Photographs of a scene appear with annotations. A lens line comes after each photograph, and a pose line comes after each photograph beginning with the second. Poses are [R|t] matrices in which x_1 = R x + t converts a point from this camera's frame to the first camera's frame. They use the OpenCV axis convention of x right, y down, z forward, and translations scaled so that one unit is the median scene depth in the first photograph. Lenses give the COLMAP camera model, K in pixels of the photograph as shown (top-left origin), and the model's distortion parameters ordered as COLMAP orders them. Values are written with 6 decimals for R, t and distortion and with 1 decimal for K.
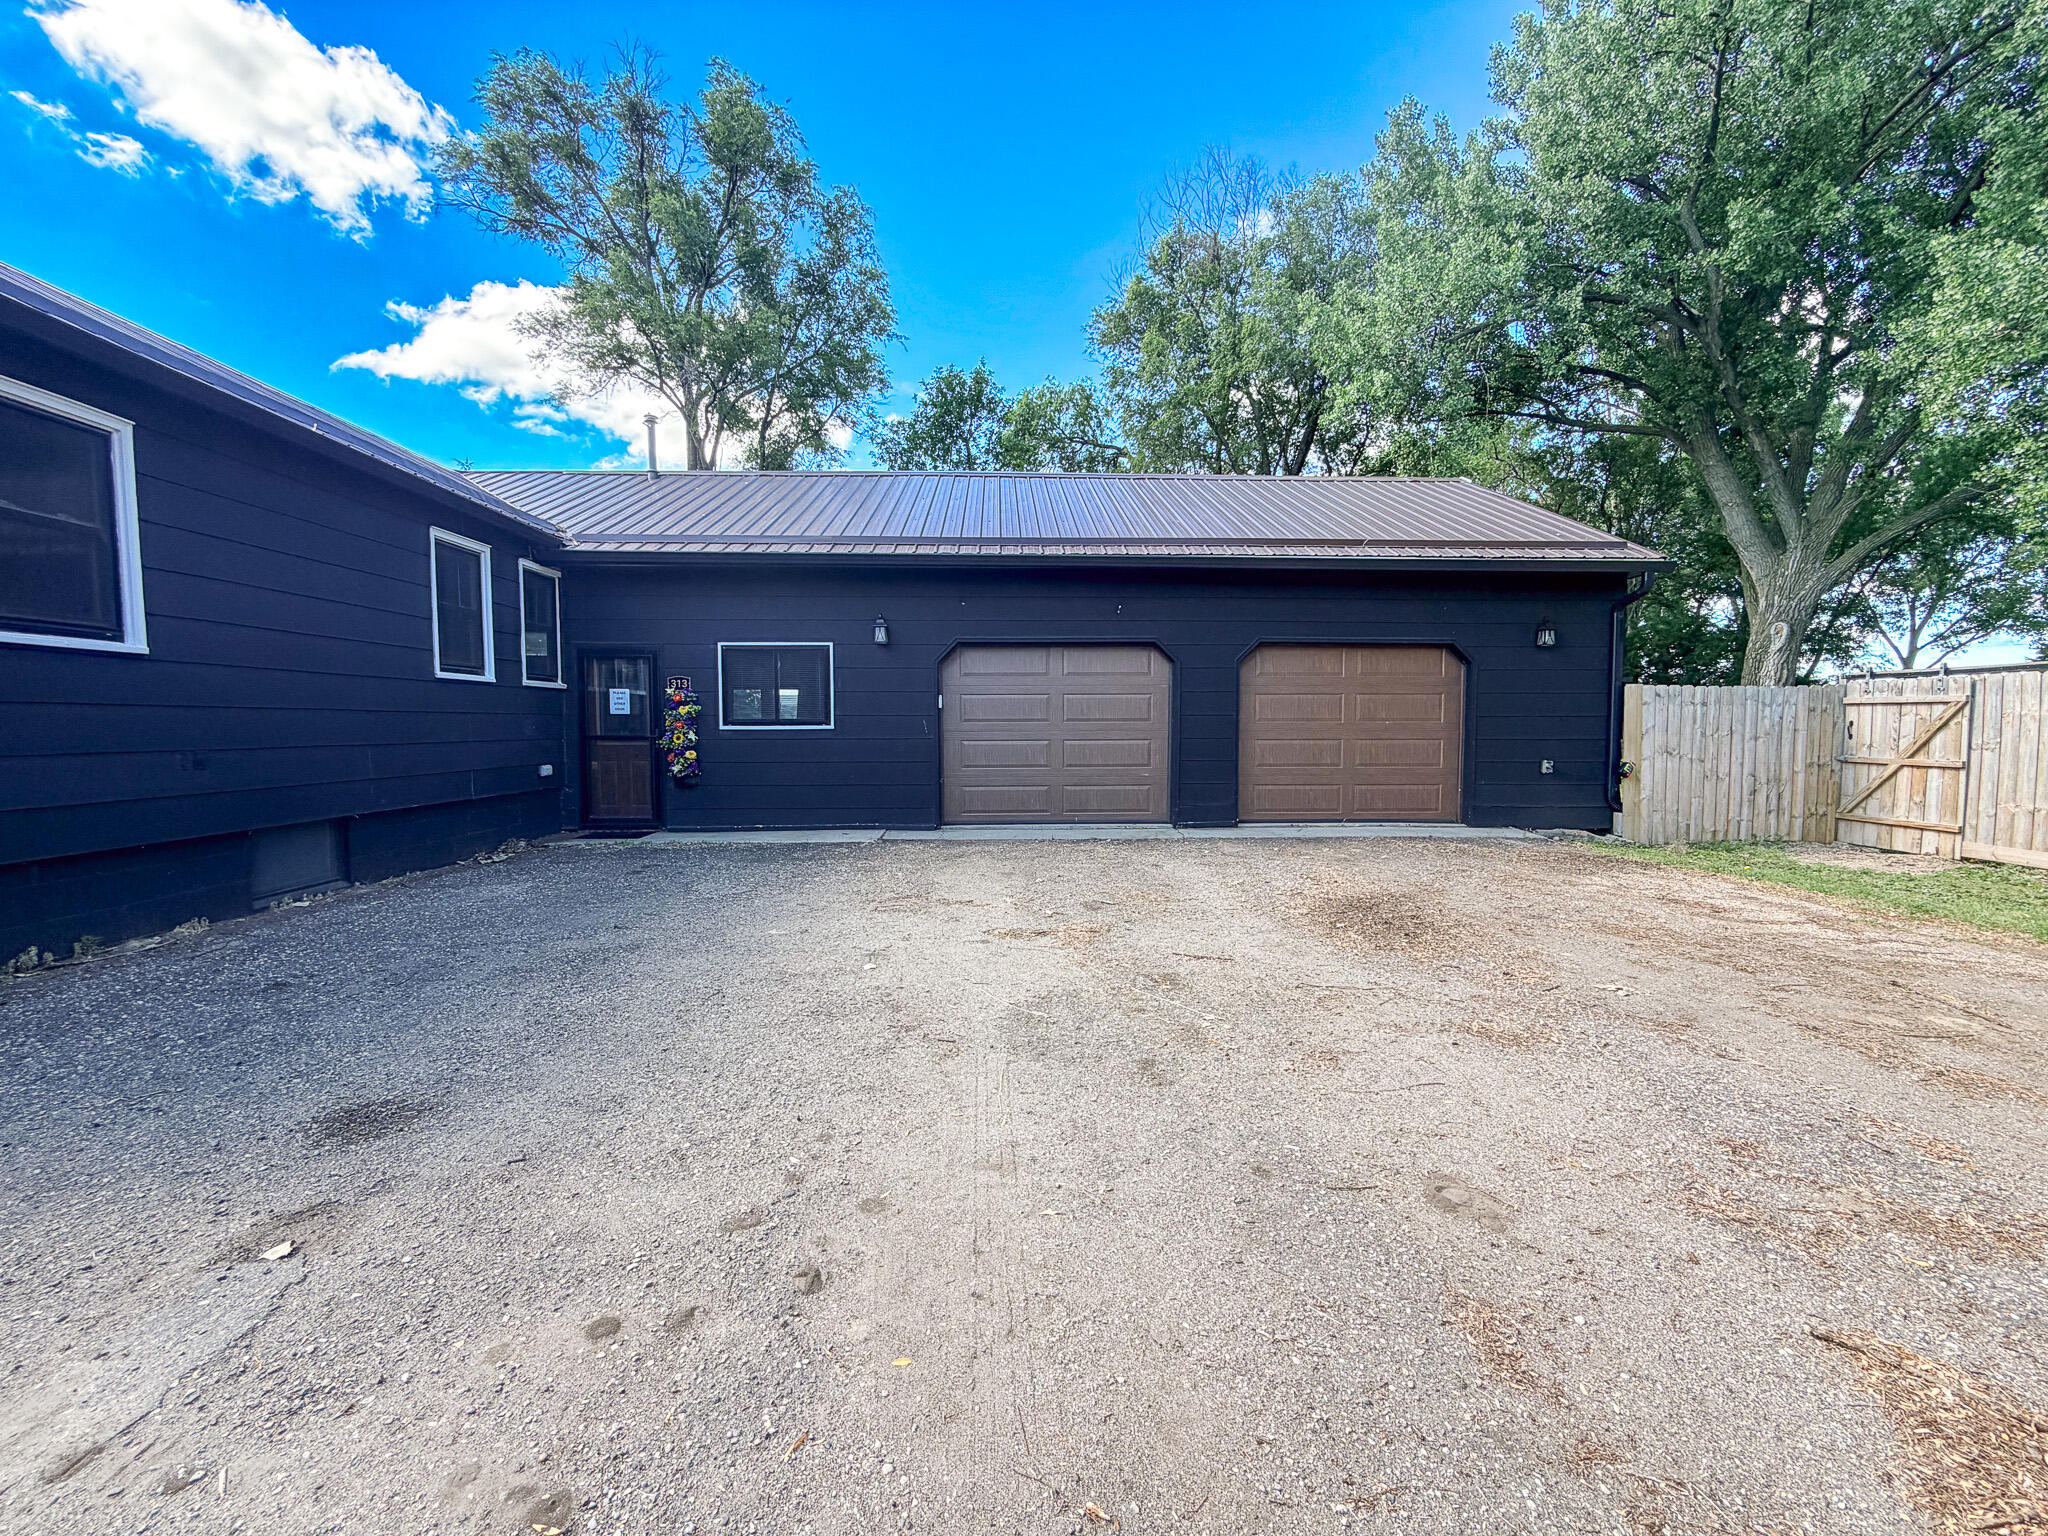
lens RADIAL K [[784.6, 0, 1024.2], [0, 784.6, 778.4], [0, 0, 1]] dist [-0.047072, 0.011557]
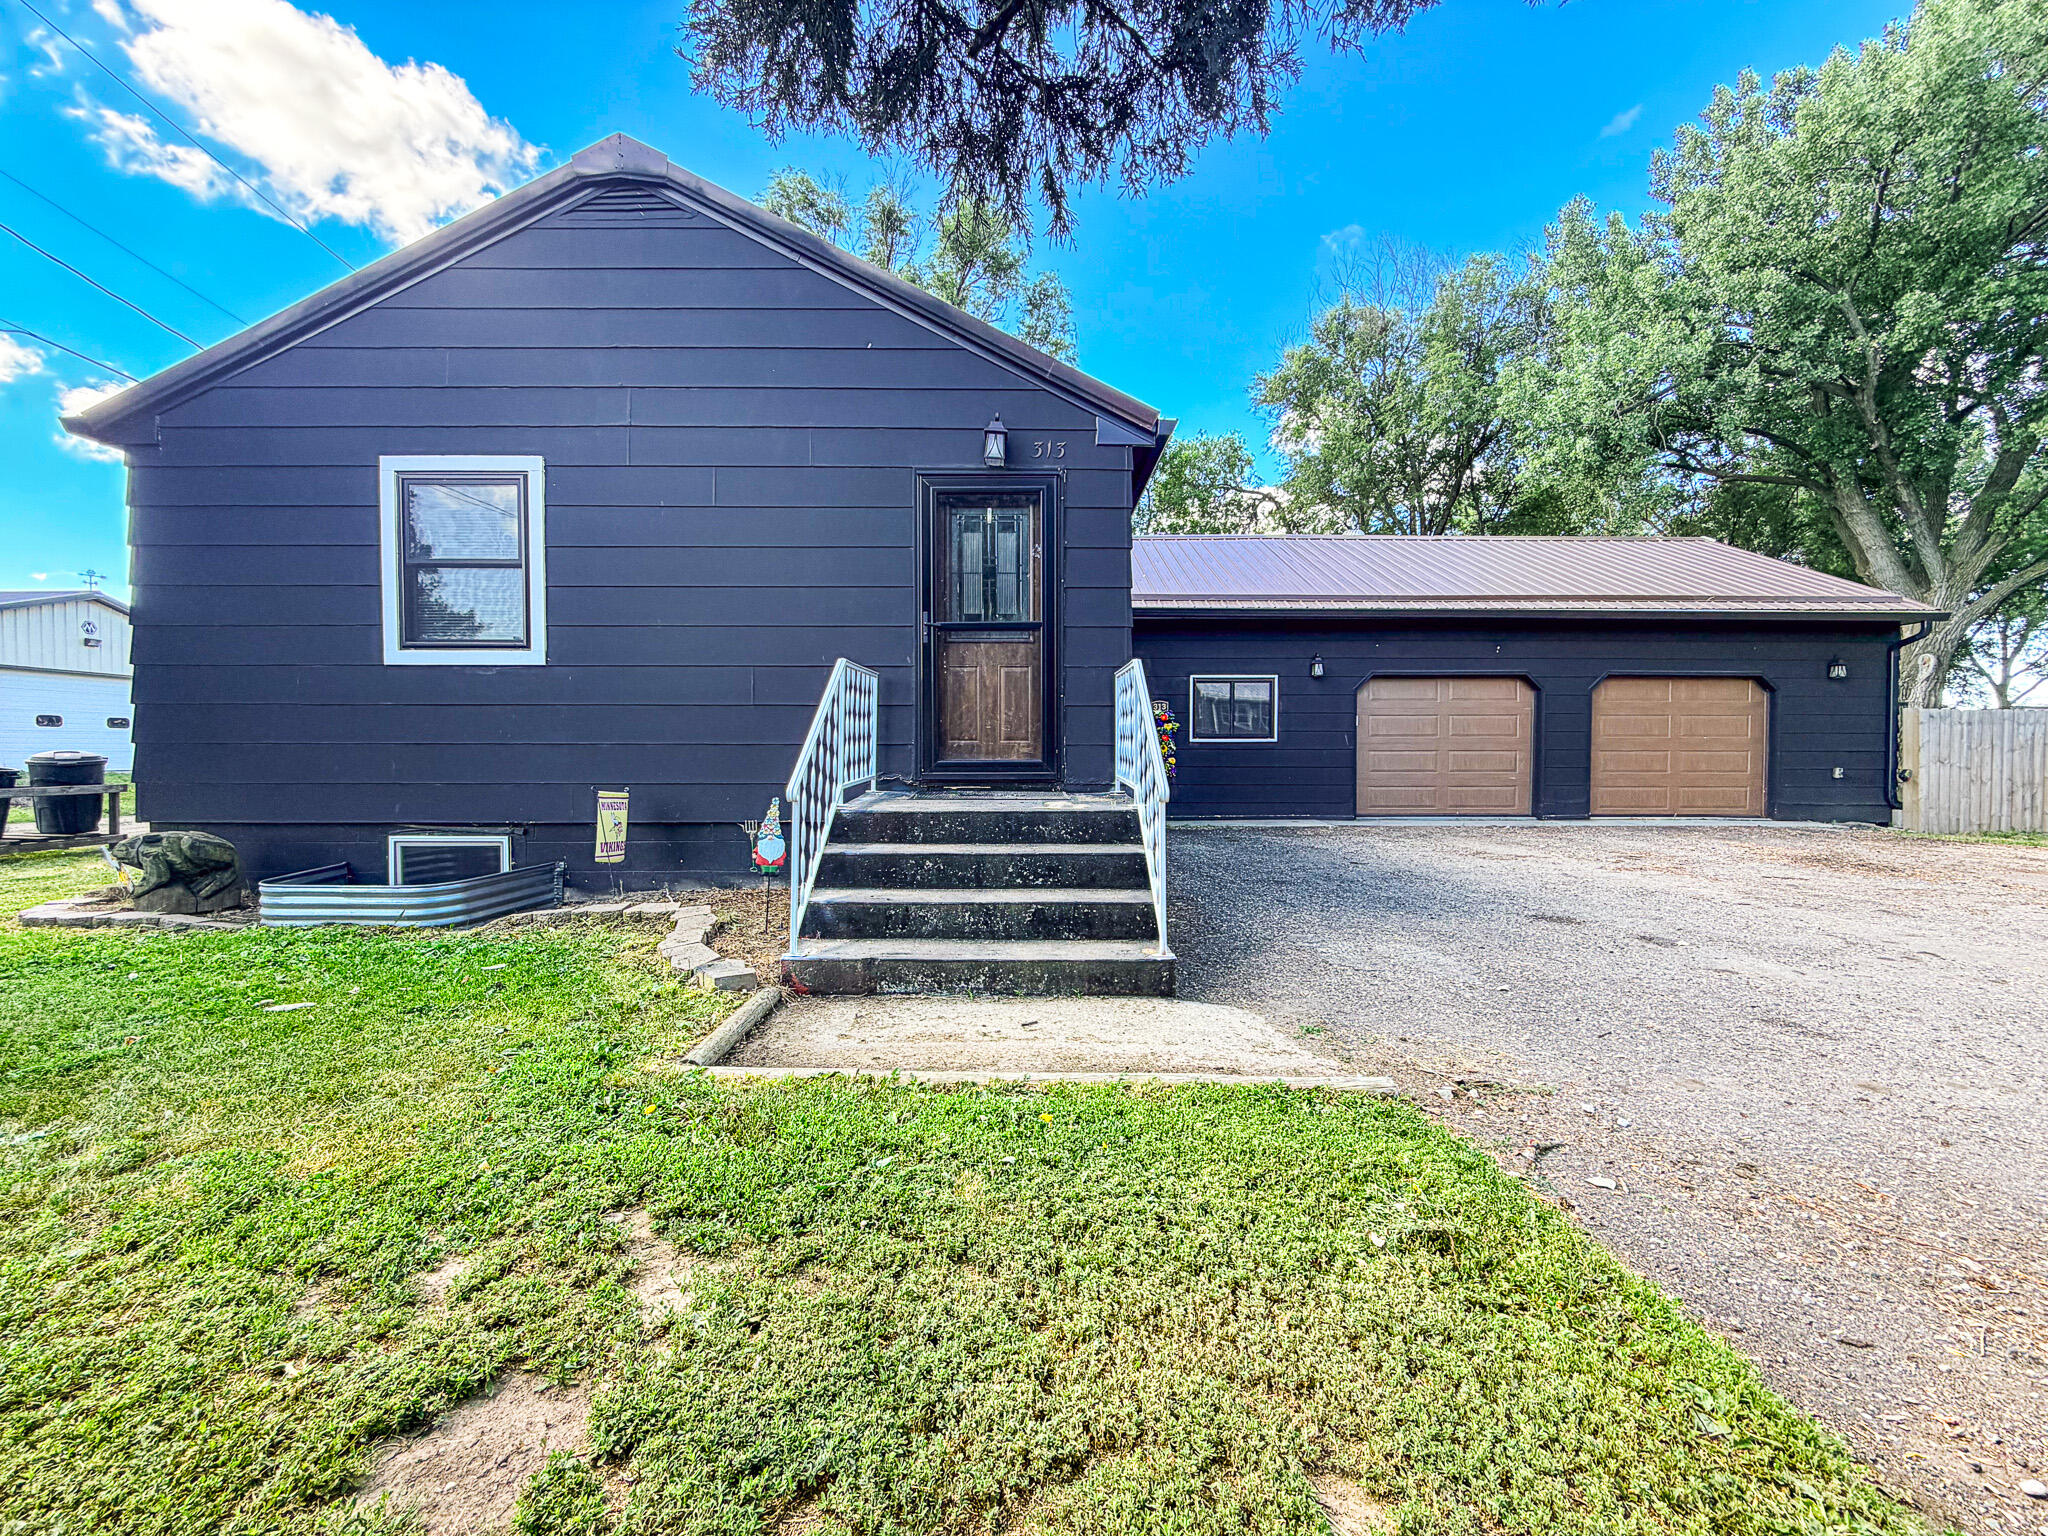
lens RADIAL K [[816.7, 0, 1020.1], [0, 816.7, 766.7], [0, 0, 1]] dist [0.000402, -0.000174]
pose [[0.999851, 0.004658, 0.016619, -0.659778], [-0.003795, 0.998660, -0.051614, 0.047067], [-0.016838, 0.051543, 0.998529, -0.305368]]
